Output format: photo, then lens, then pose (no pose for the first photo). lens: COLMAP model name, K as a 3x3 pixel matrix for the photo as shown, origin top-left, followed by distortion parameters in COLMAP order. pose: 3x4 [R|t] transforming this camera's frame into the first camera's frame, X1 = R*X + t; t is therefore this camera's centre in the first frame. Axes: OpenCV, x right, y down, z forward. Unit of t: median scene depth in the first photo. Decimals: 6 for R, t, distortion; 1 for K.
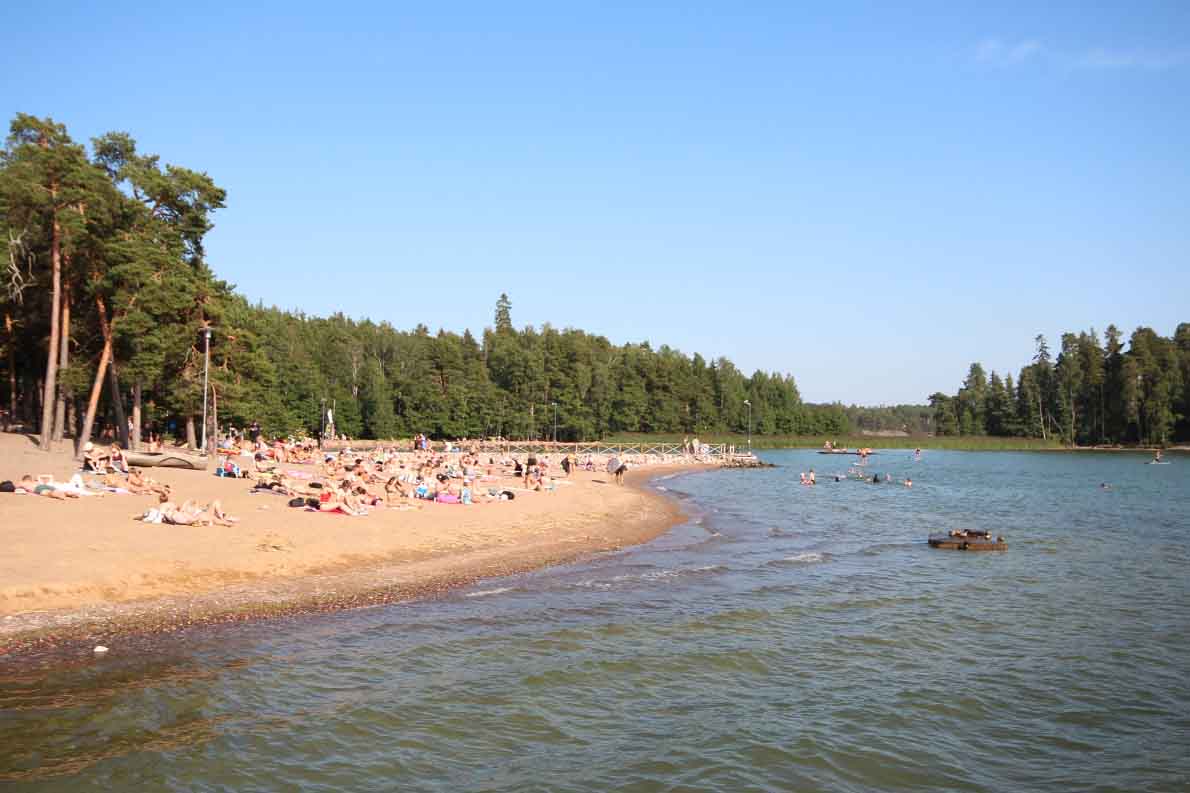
lens RADIAL K [[1110.8, 0, 597.4], [0, 1110.8, 360.3], [0, 0, 1]] dist [0.007390, 0.009941]
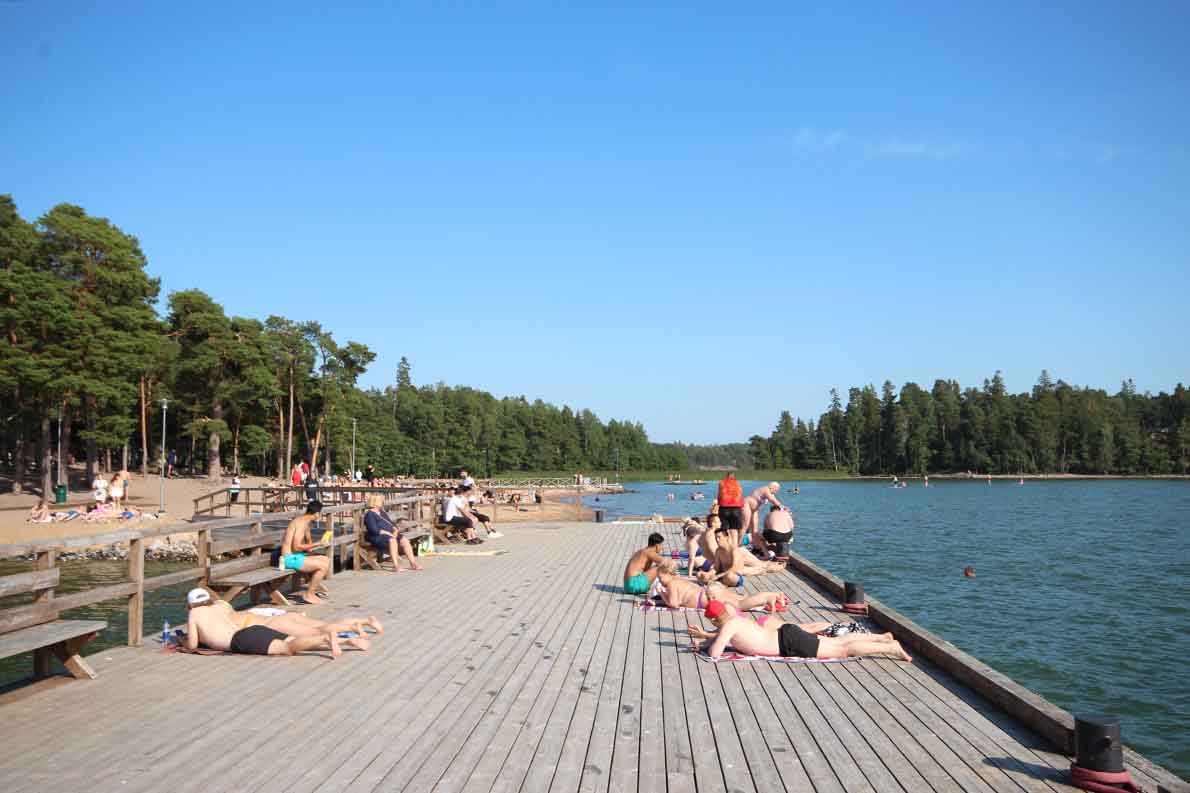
lens RADIAL K [[1008.4, 0, 595.0], [0, 1008.4, 396.5], [0, 0, 1]] dist [0.011319, 0.014519]
pose [[0.991460, -0.006406, 0.130255, -0.023990], [0.007481, 0.999942, -0.007761, -0.007720], [-0.130197, 0.008669, 0.991450, -0.115561]]
